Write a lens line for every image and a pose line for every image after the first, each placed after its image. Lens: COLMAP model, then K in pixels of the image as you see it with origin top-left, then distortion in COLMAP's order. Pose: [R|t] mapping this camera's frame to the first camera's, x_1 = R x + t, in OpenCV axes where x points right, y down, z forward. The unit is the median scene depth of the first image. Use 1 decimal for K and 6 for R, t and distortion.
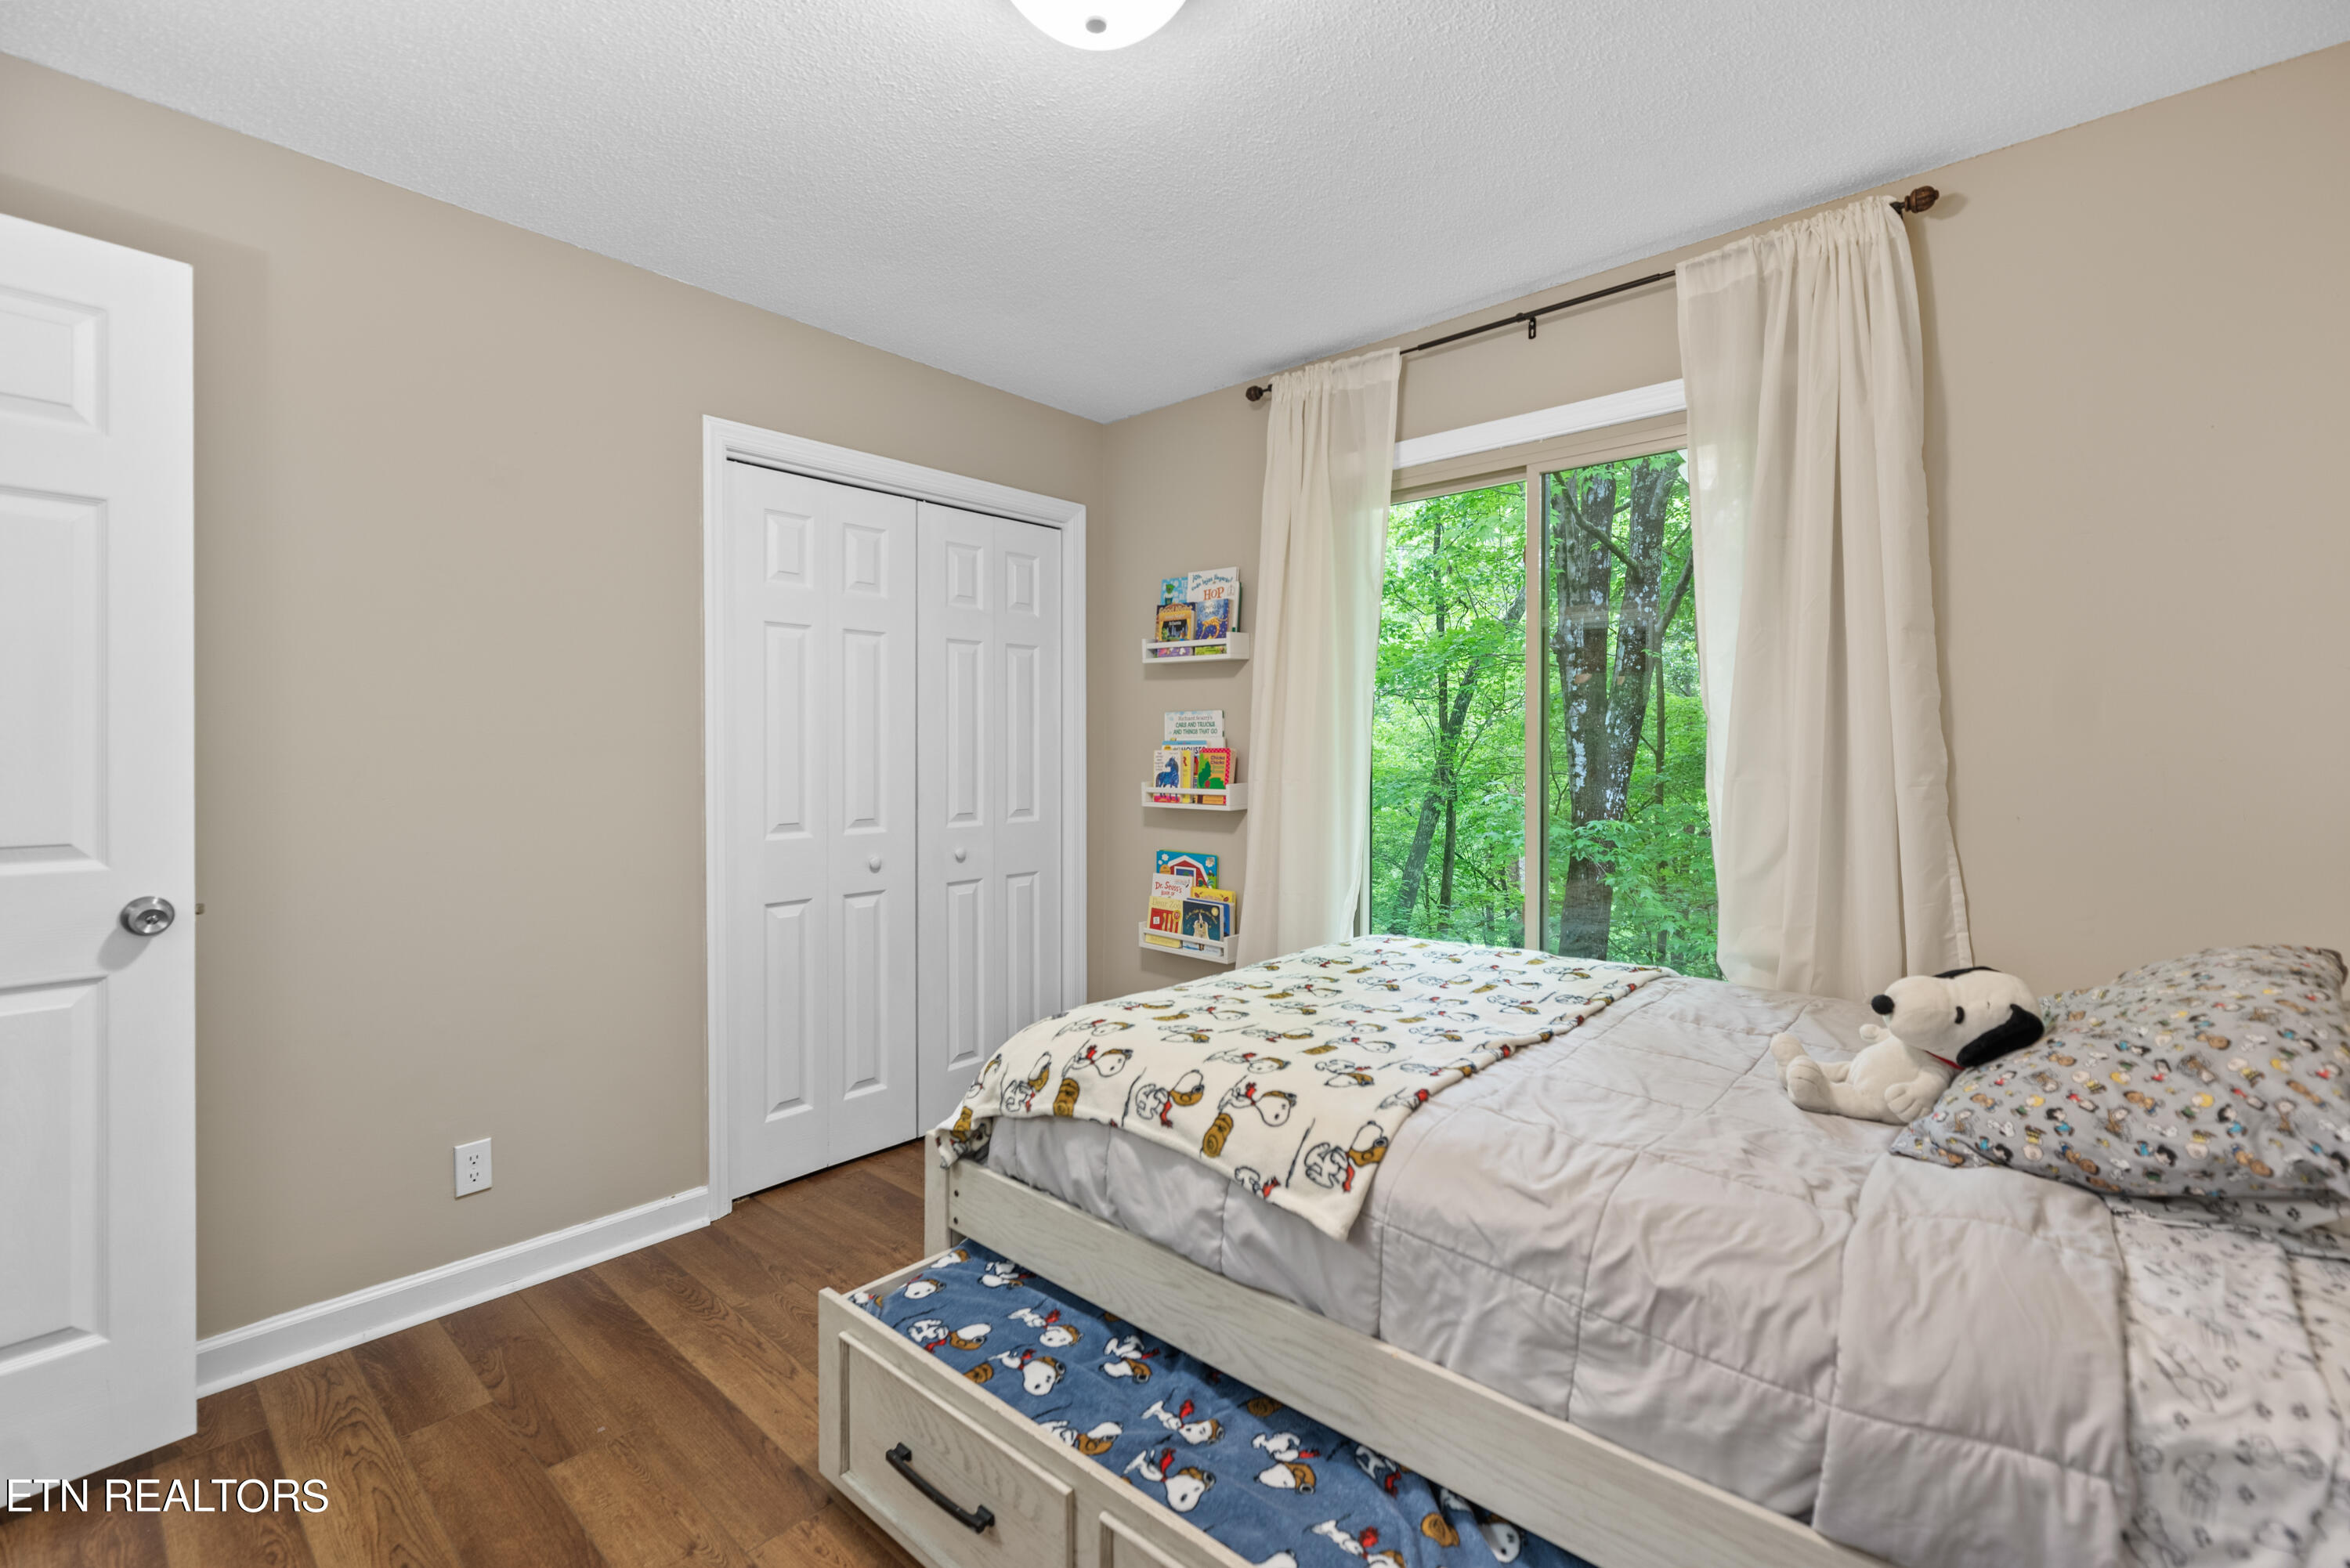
lens RADIAL K [[1019.9, 0, 1177.2], [0, 1019.9, 755.0], [0, 0, 1]] dist [-0.000546, -0.000179]
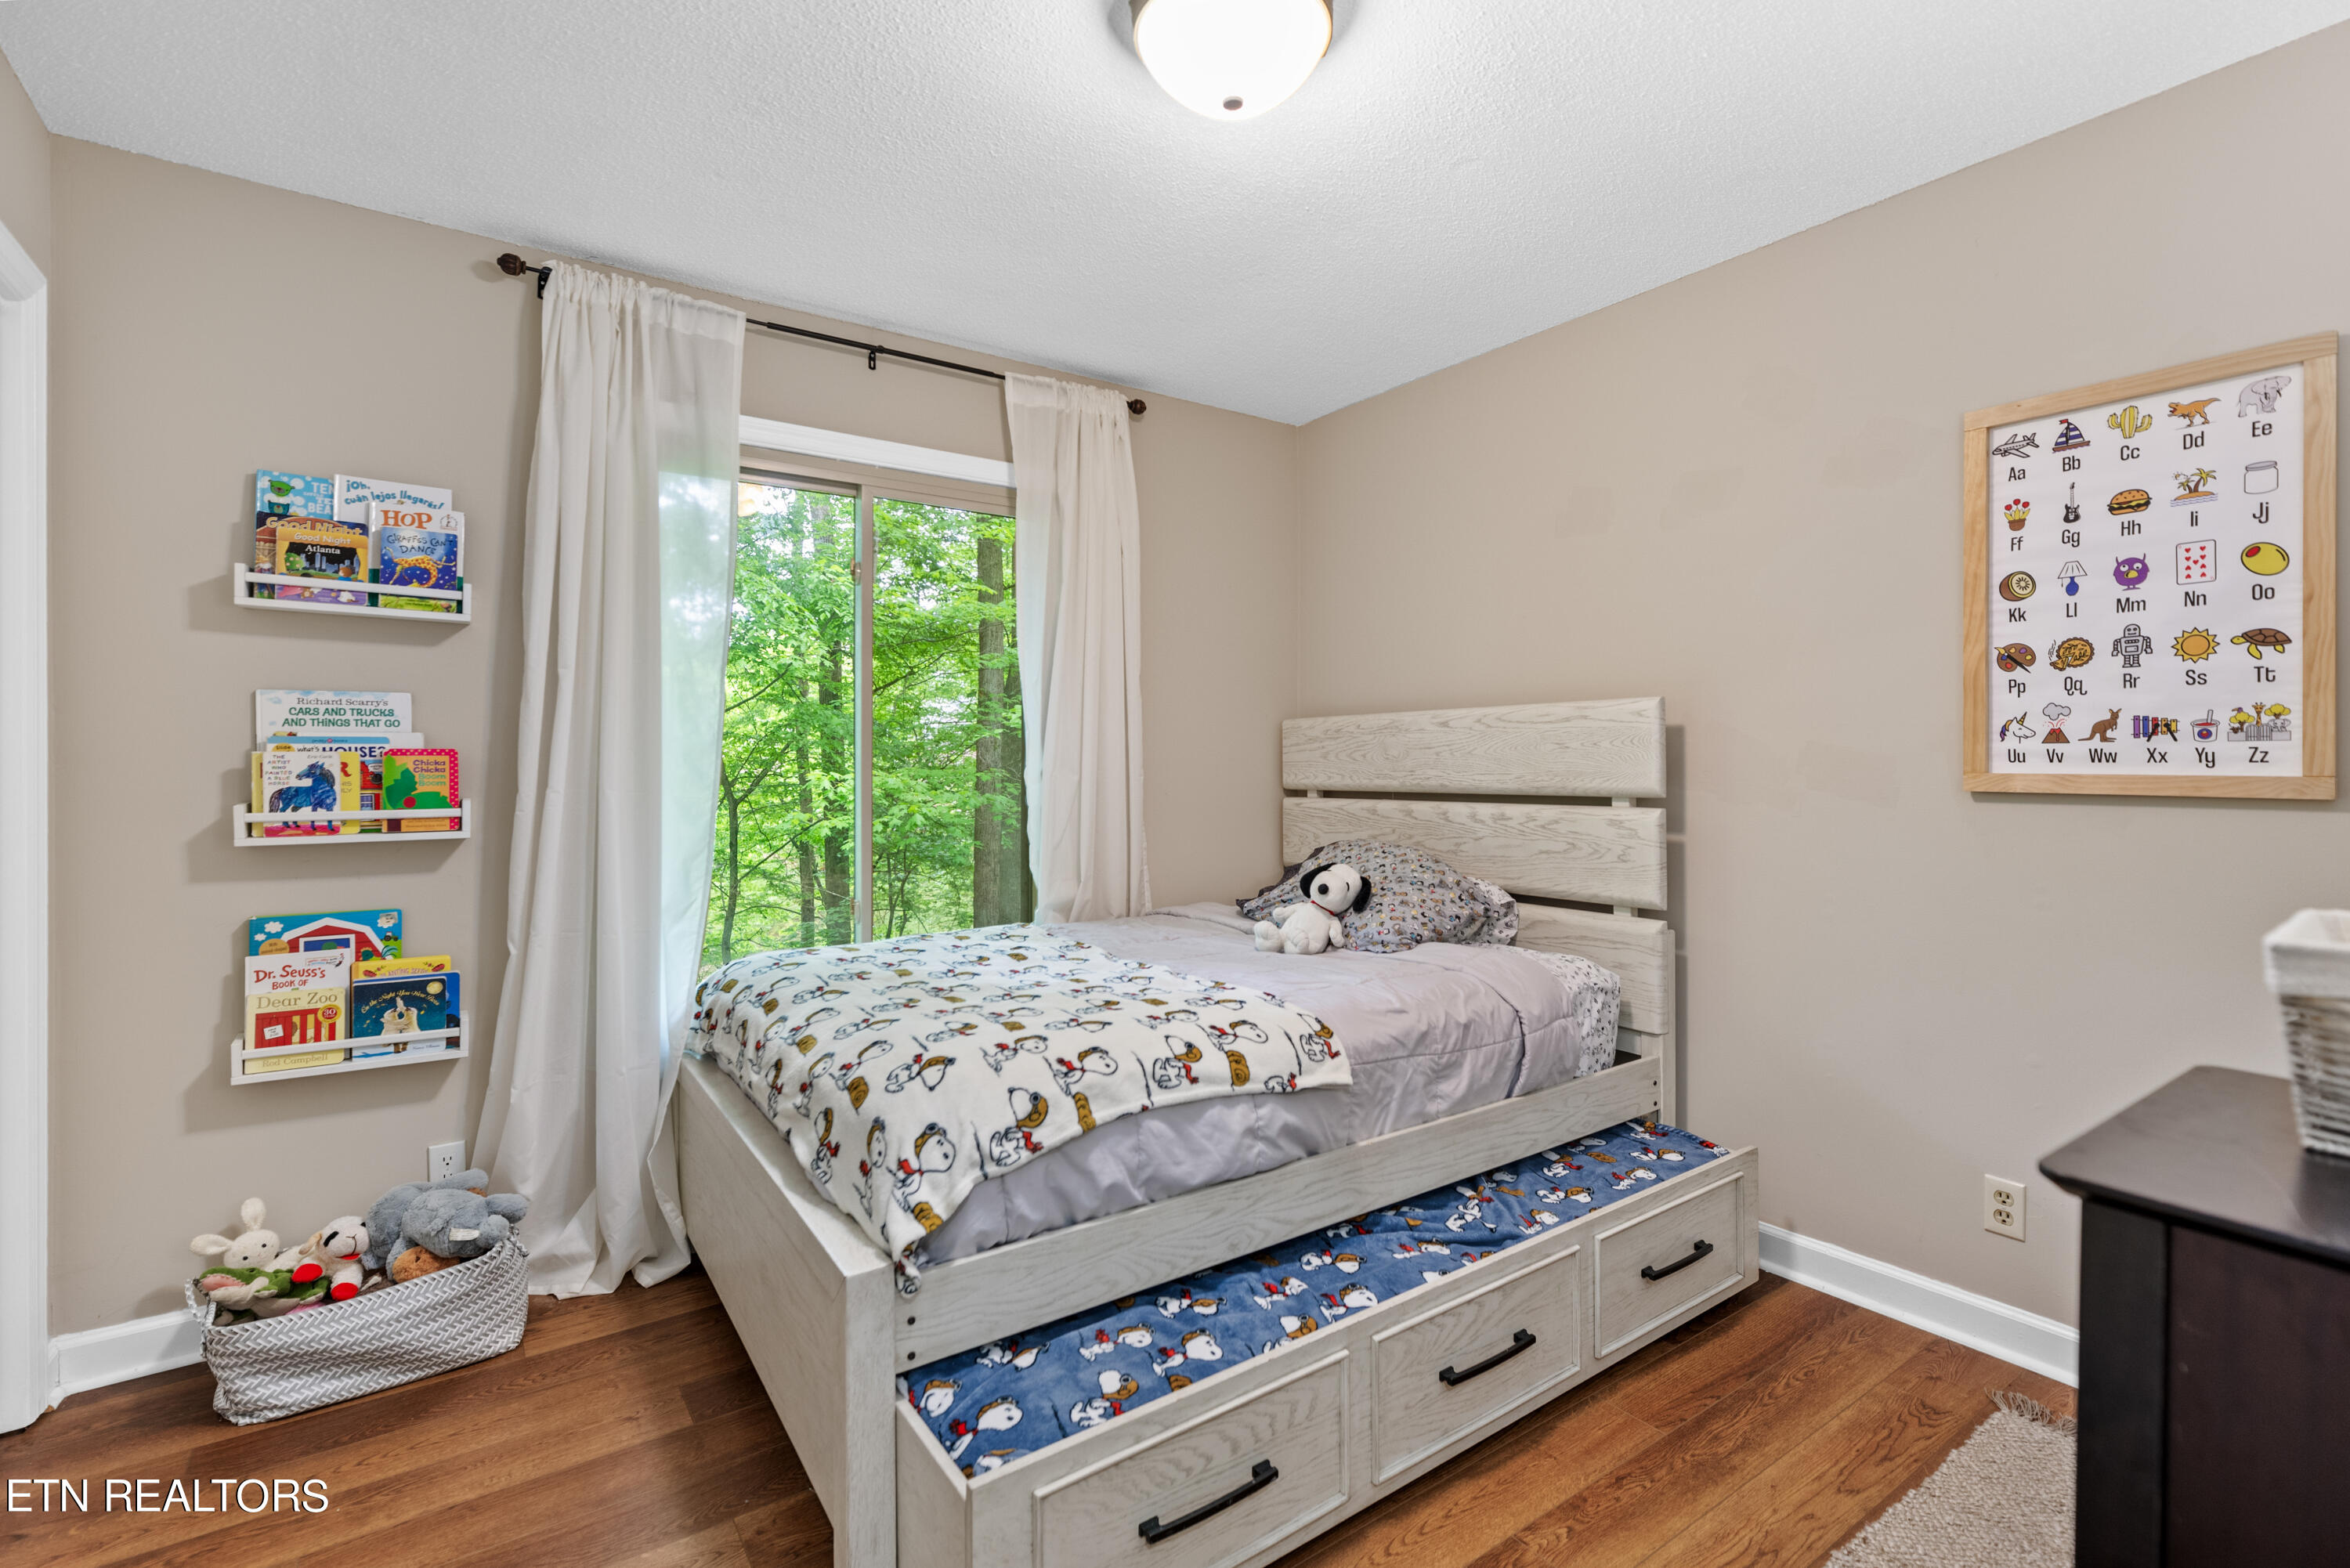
lens RADIAL K [[1070.1, 0, 1176.4], [0, 1070.1, 761.2], [0, 0, 1]] dist [-0.000389, 0.000014]
pose [[0.224466, -0.003544, 0.974475, -0.606943], [0.003943, 0.999989, 0.002729, 0.001823], [-0.974474, 0.003230, 0.224477, 0.390055]]
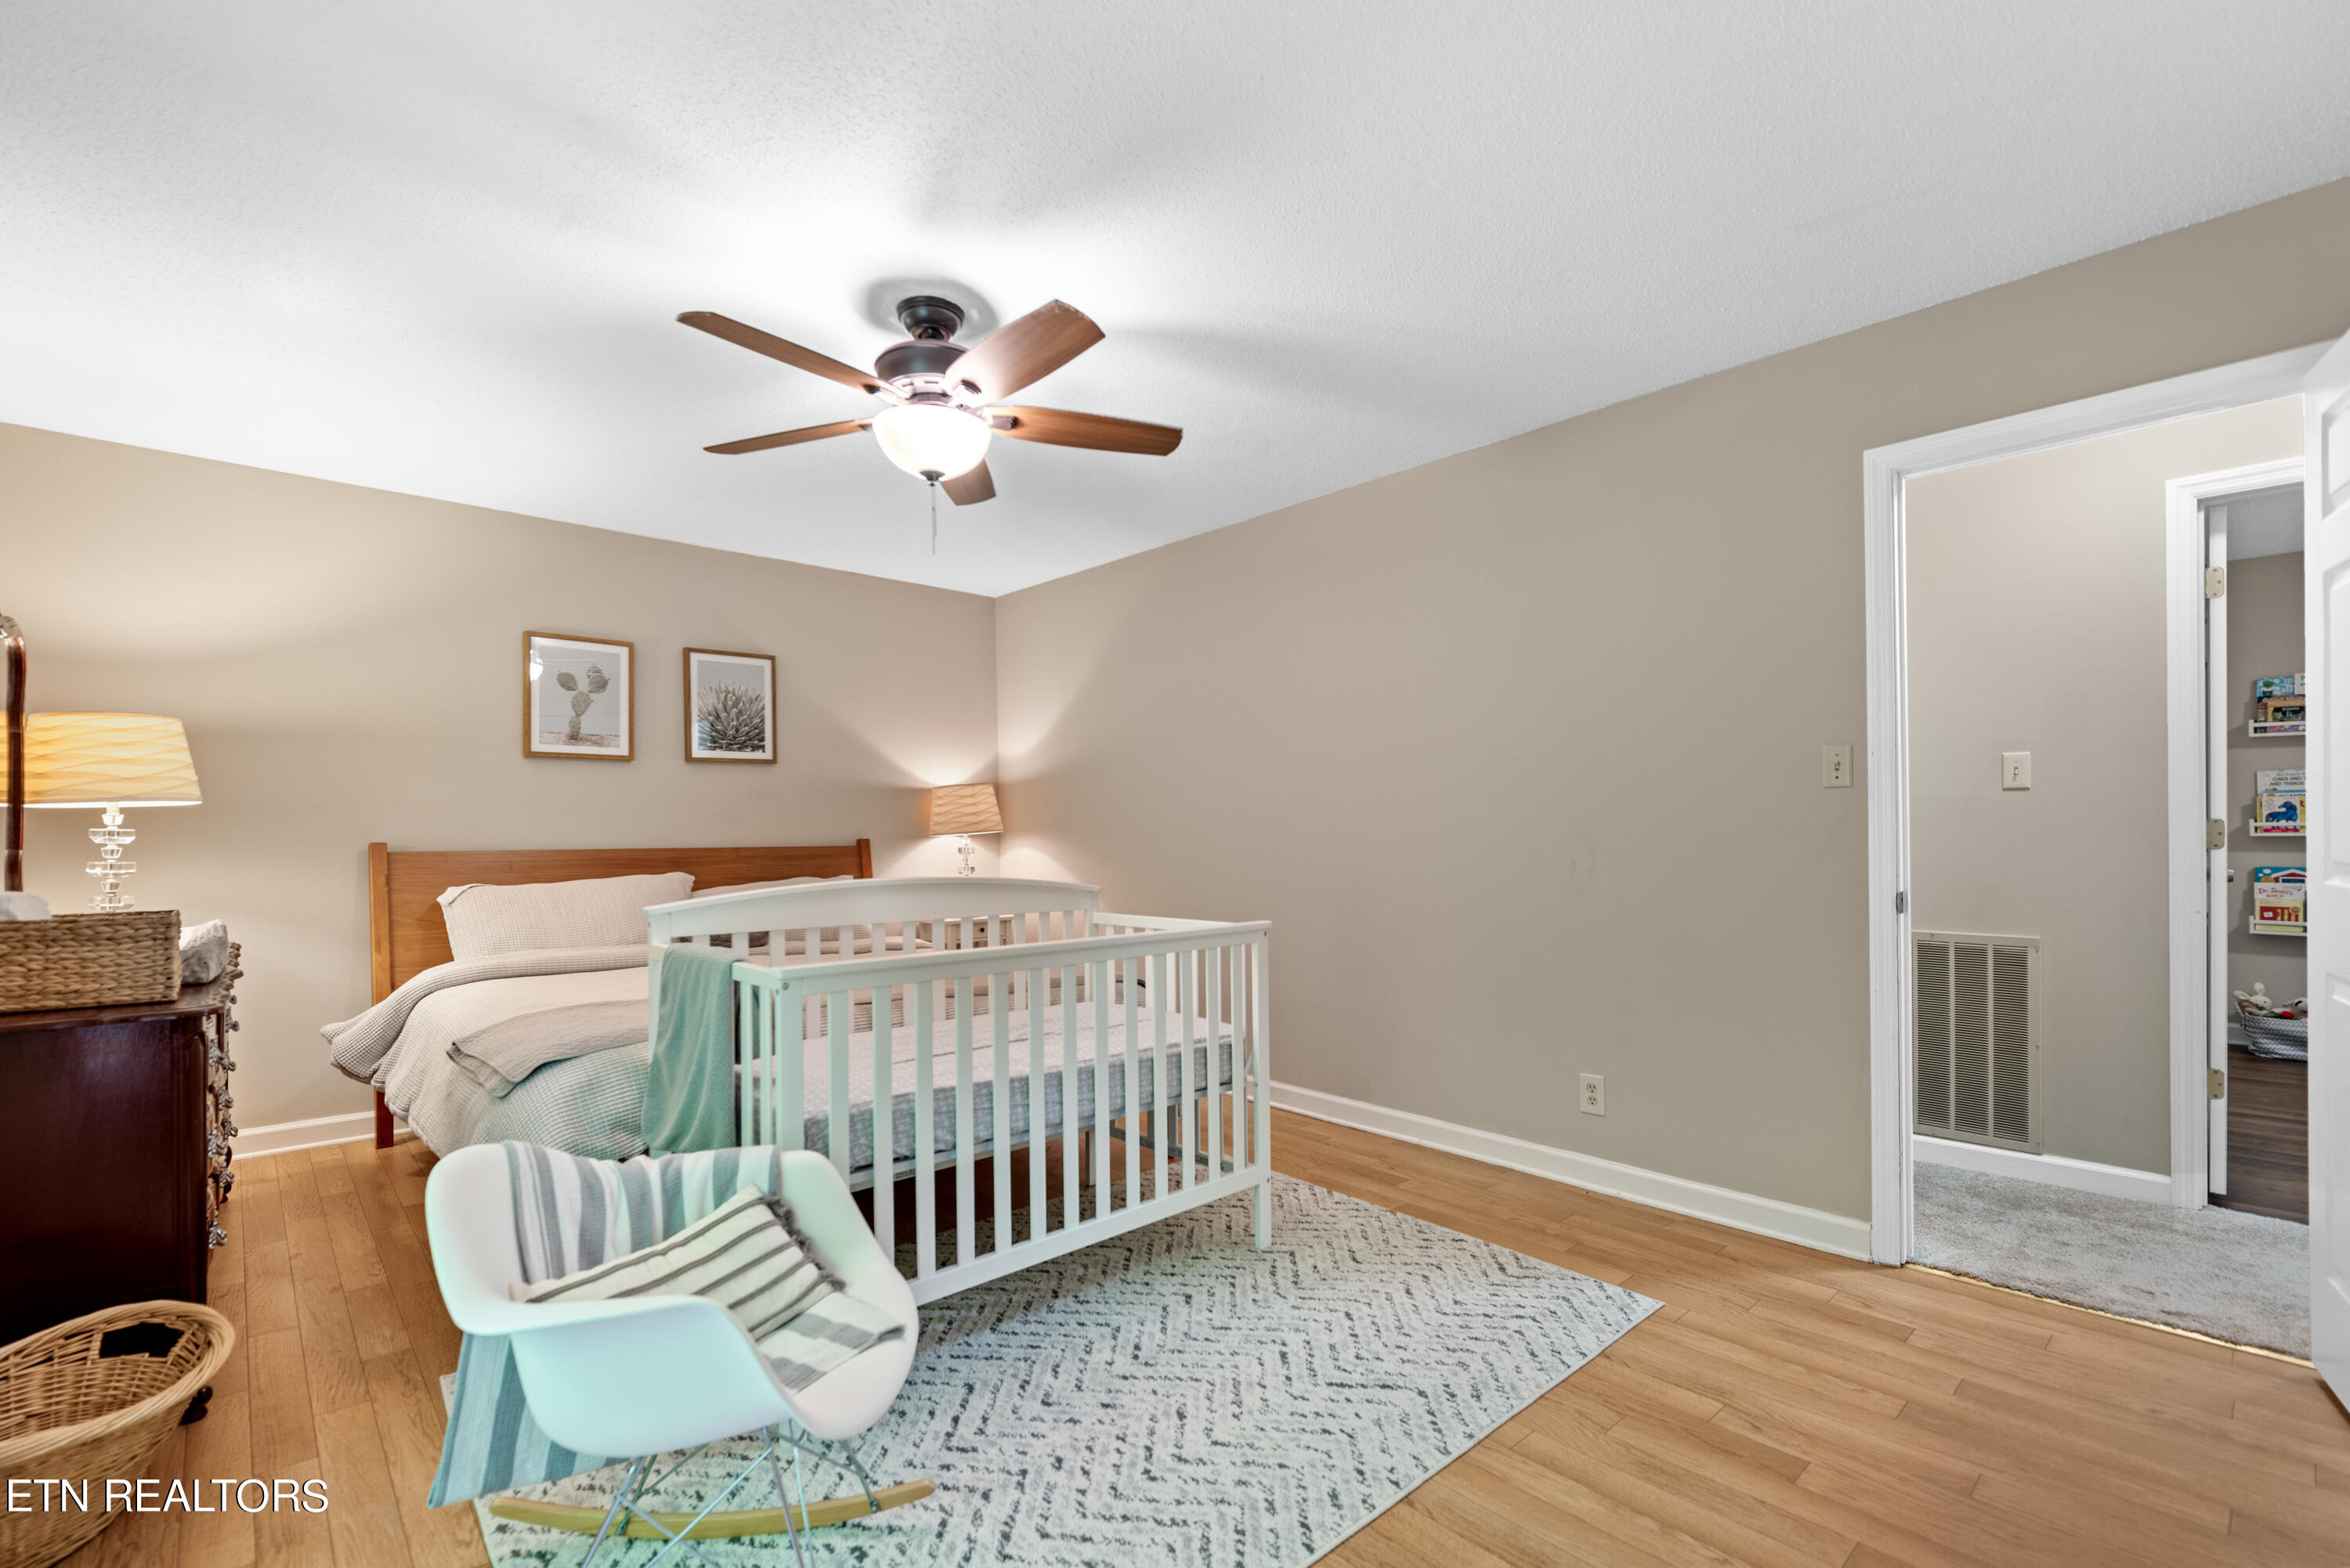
lens RADIAL K [[1034.1, 0, 1172.8], [0, 1034.1, 818.0], [0, 0, 1]] dist [0.000736, 0.000294]
pose [[0.994850, -0.011280, -0.100732, -1.652778], [0.010726, 0.999924, -0.006041, 0.020690], [0.100793, 0.004929, 0.994895, -0.718948]]
